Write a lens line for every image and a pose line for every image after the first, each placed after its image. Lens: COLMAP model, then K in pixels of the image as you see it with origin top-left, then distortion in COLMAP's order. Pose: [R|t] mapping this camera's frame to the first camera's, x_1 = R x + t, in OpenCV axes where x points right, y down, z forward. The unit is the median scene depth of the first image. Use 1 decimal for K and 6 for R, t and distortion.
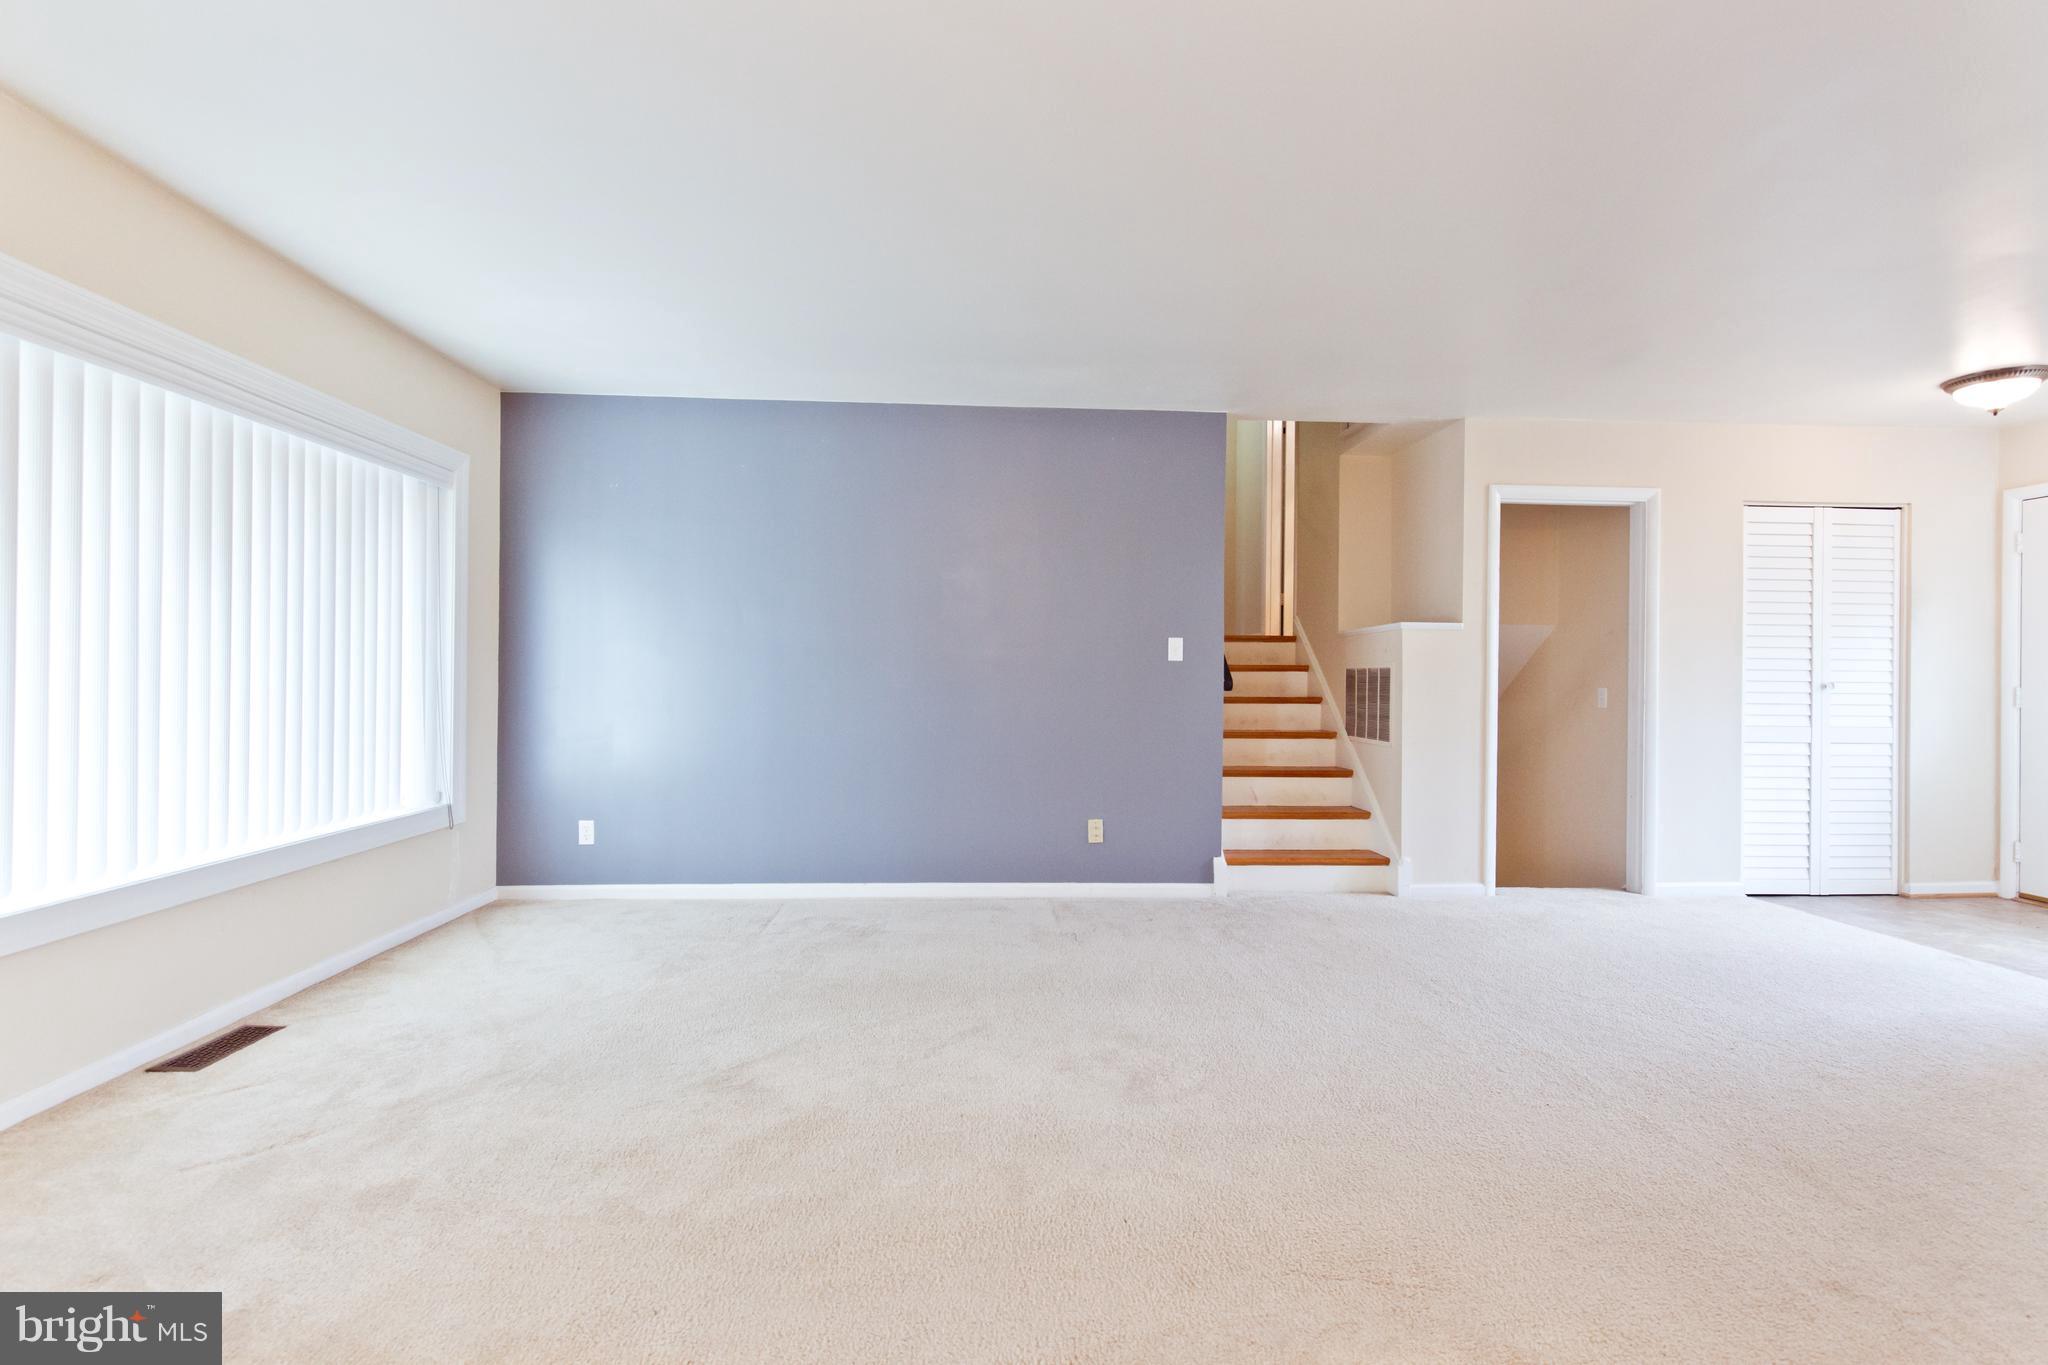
lens RADIAL K [[902.4, 0, 1017.7], [0, 902.4, 675.4], [0, 0, 1]] dist [0.000027, -0.000267]
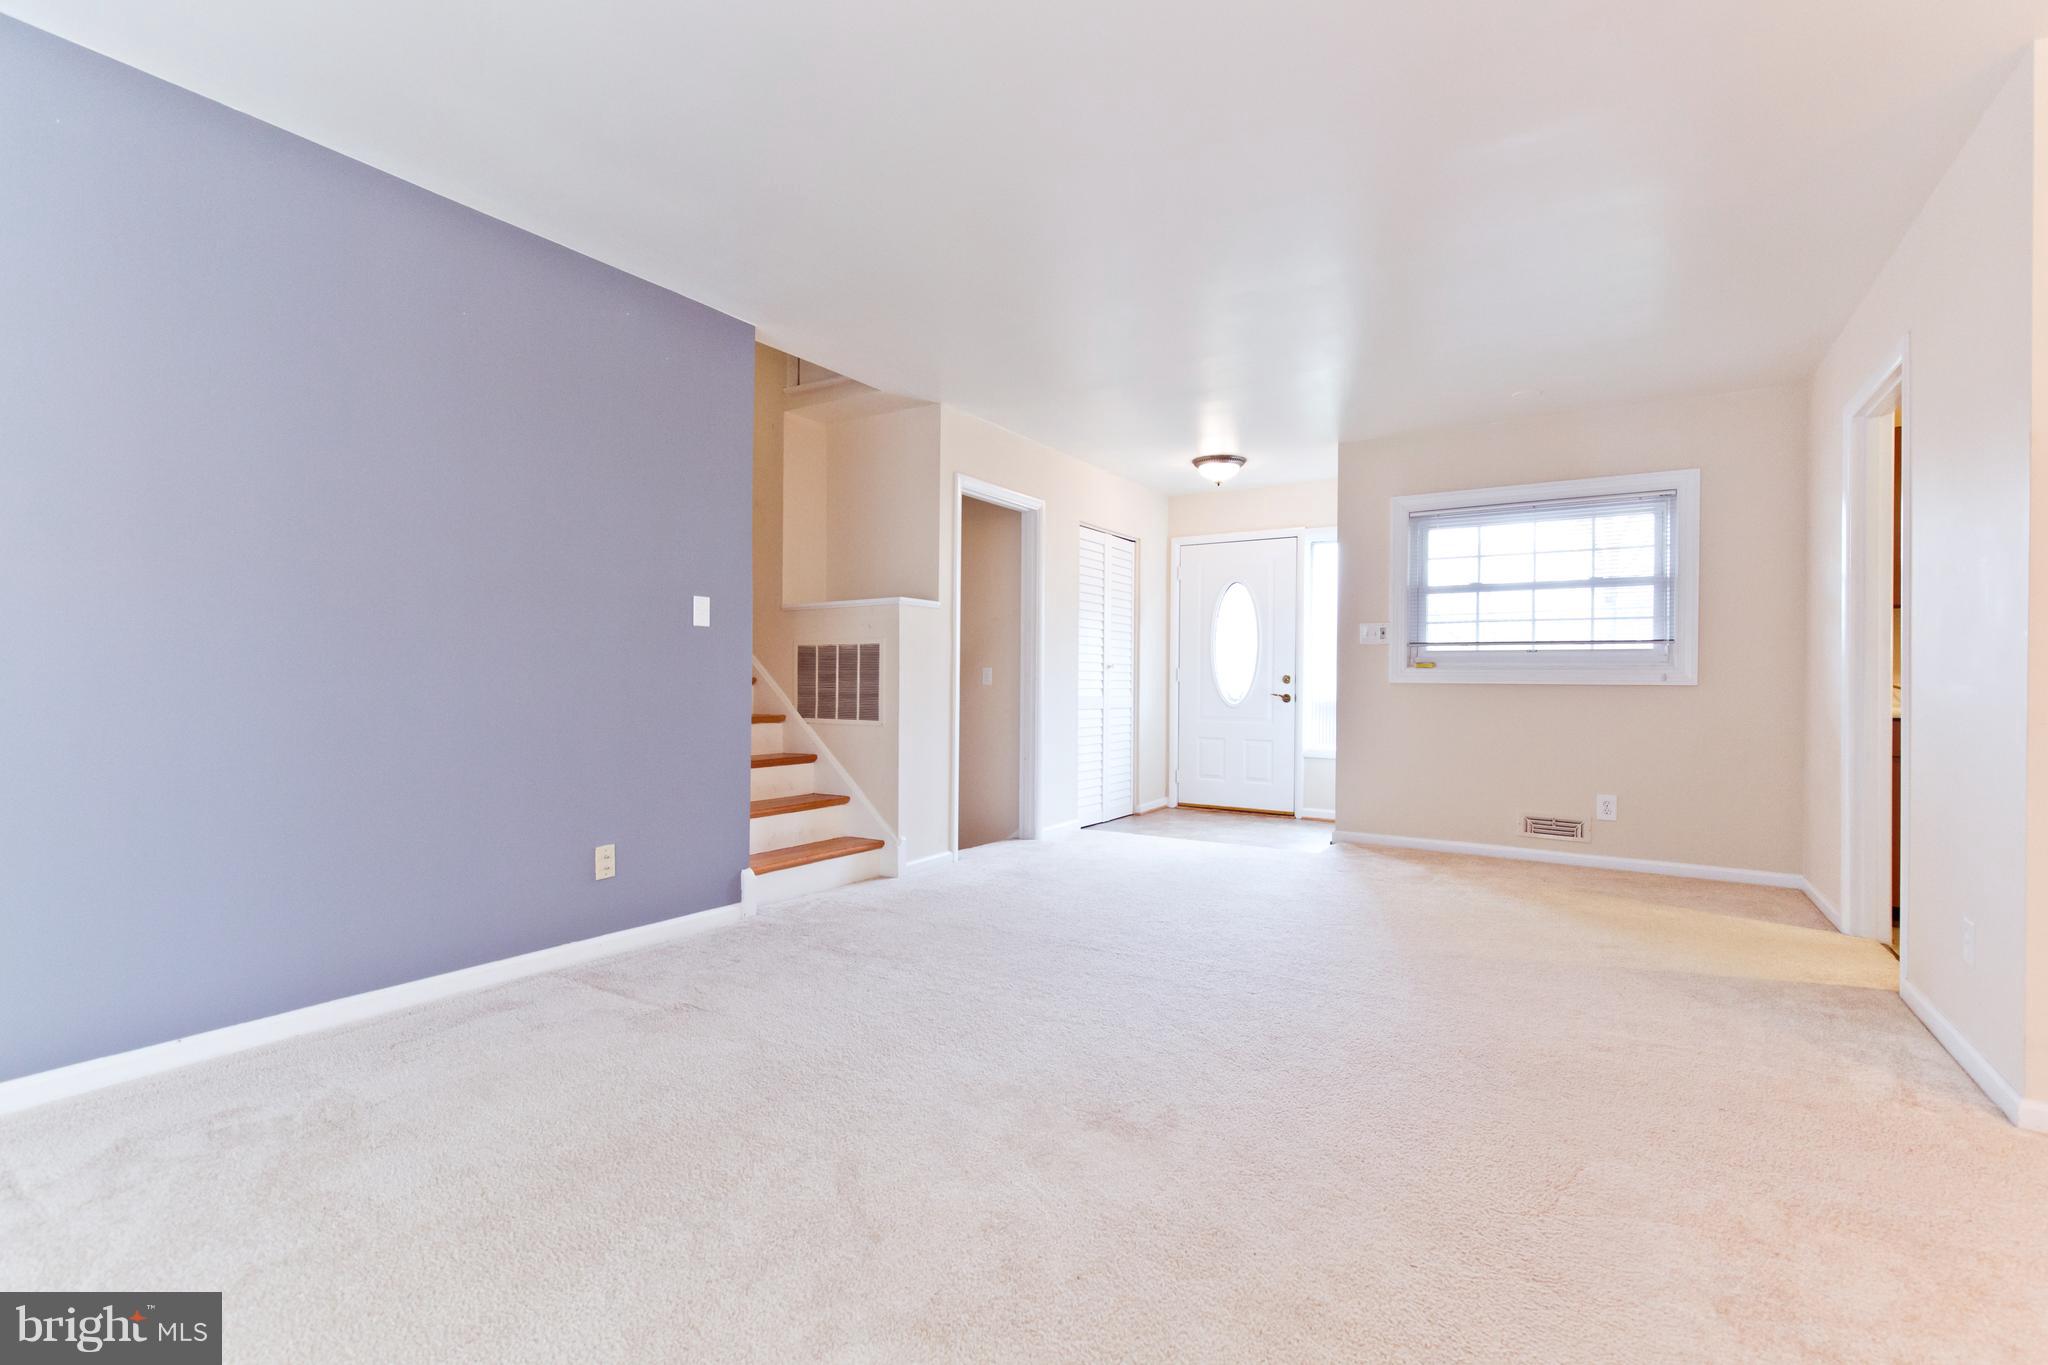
lens RADIAL K [[914.8, 0, 1030.7], [0, 914.8, 677.7], [0, 0, 1]] dist [-0.000872, -0.000484]
pose [[0.583928, -0.002228, 0.811802, -0.288642], [-0.002569, 0.999986, 0.004592, 0.022975], [-0.811801, -0.004766, 0.583915, 0.298742]]
